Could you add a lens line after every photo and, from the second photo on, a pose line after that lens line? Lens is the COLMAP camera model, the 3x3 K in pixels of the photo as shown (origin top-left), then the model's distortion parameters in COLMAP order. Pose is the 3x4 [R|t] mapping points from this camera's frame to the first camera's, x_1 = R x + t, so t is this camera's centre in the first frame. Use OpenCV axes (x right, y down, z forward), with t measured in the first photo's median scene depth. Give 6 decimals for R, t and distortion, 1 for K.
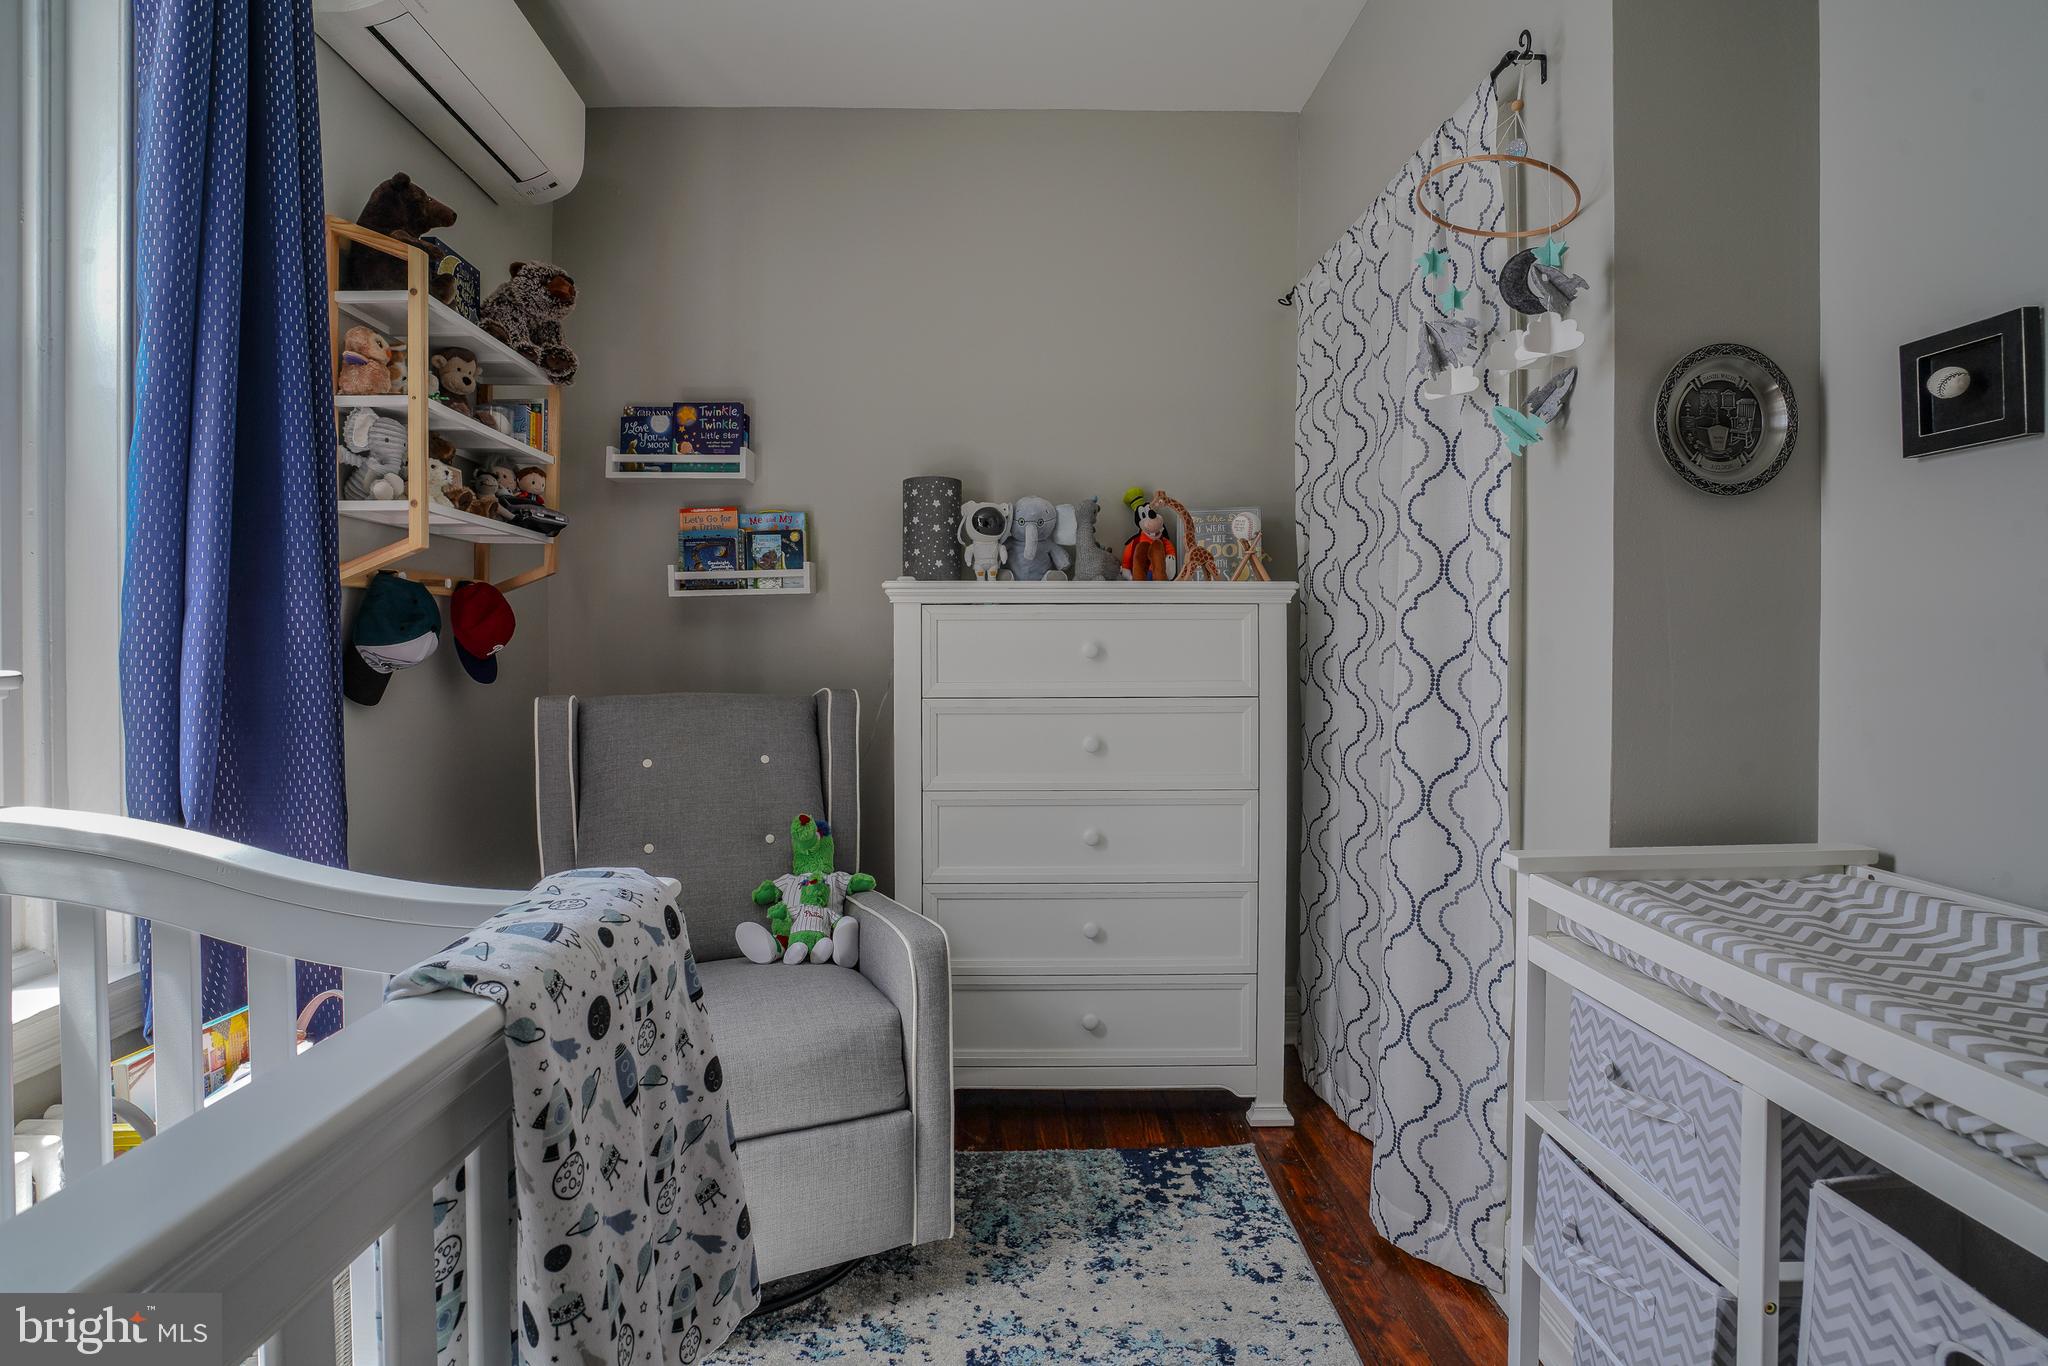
lens RADIAL K [[955.4, 0, 1053.4], [0, 955.4, 672.4], [0, 0, 1]] dist [-0.062917, 0.027437]
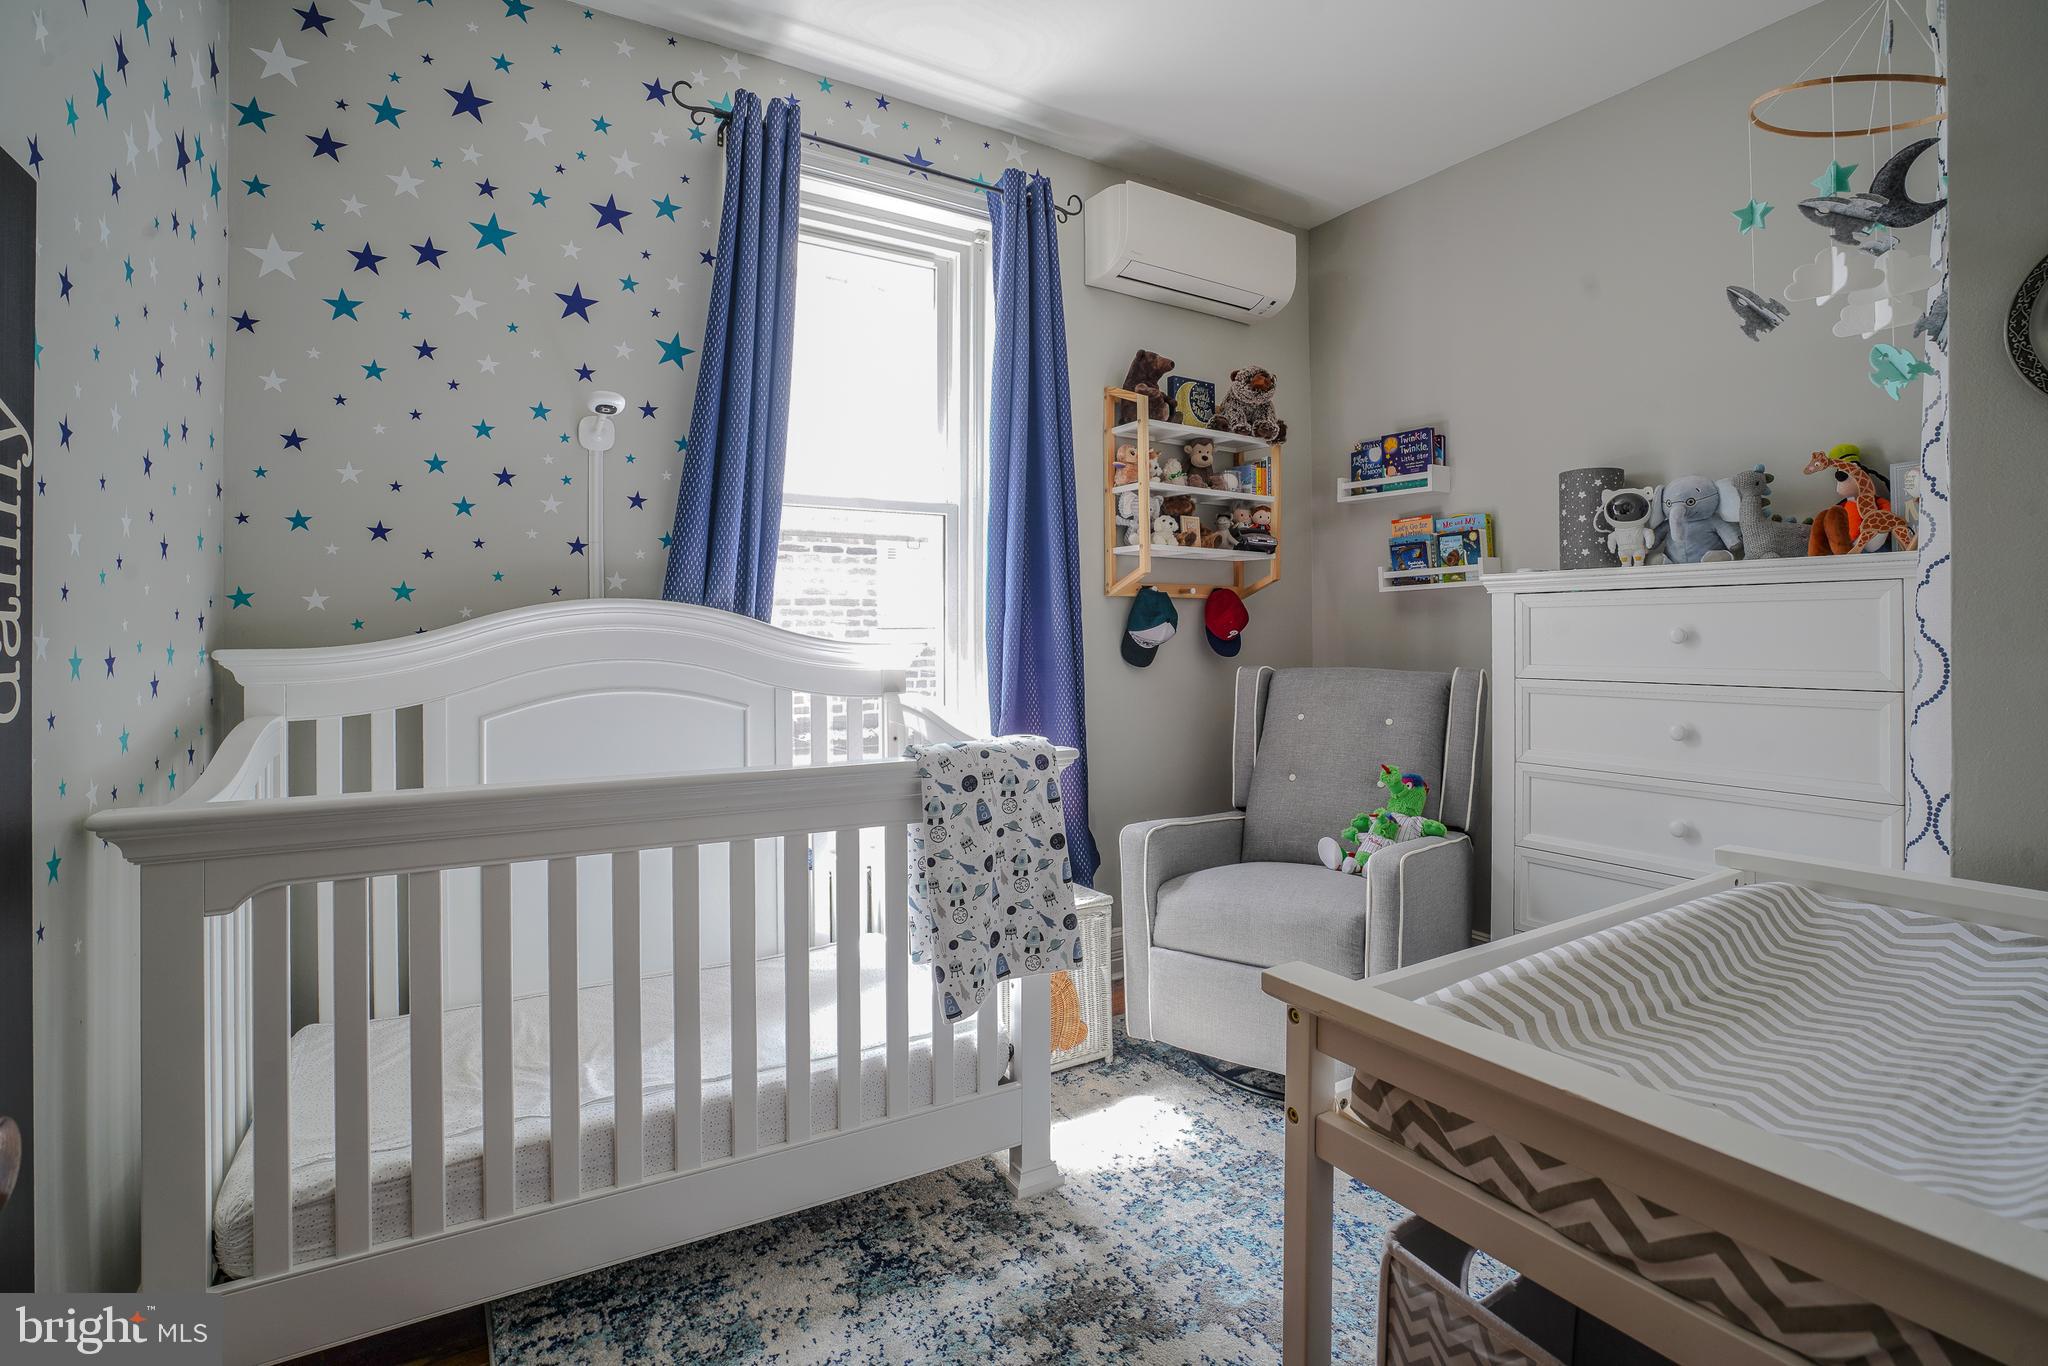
lens RADIAL K [[955.4, 0, 1053.4], [0, 955.4, 672.4], [0, 0, 1]] dist [-0.062917, 0.027437]
pose [[0.536376, 0.033620, -0.843310, 0.429613], [-0.022389, 0.999421, 0.025603, 0.003460], [0.843682, 0.005148, 0.536818, -0.036095]]
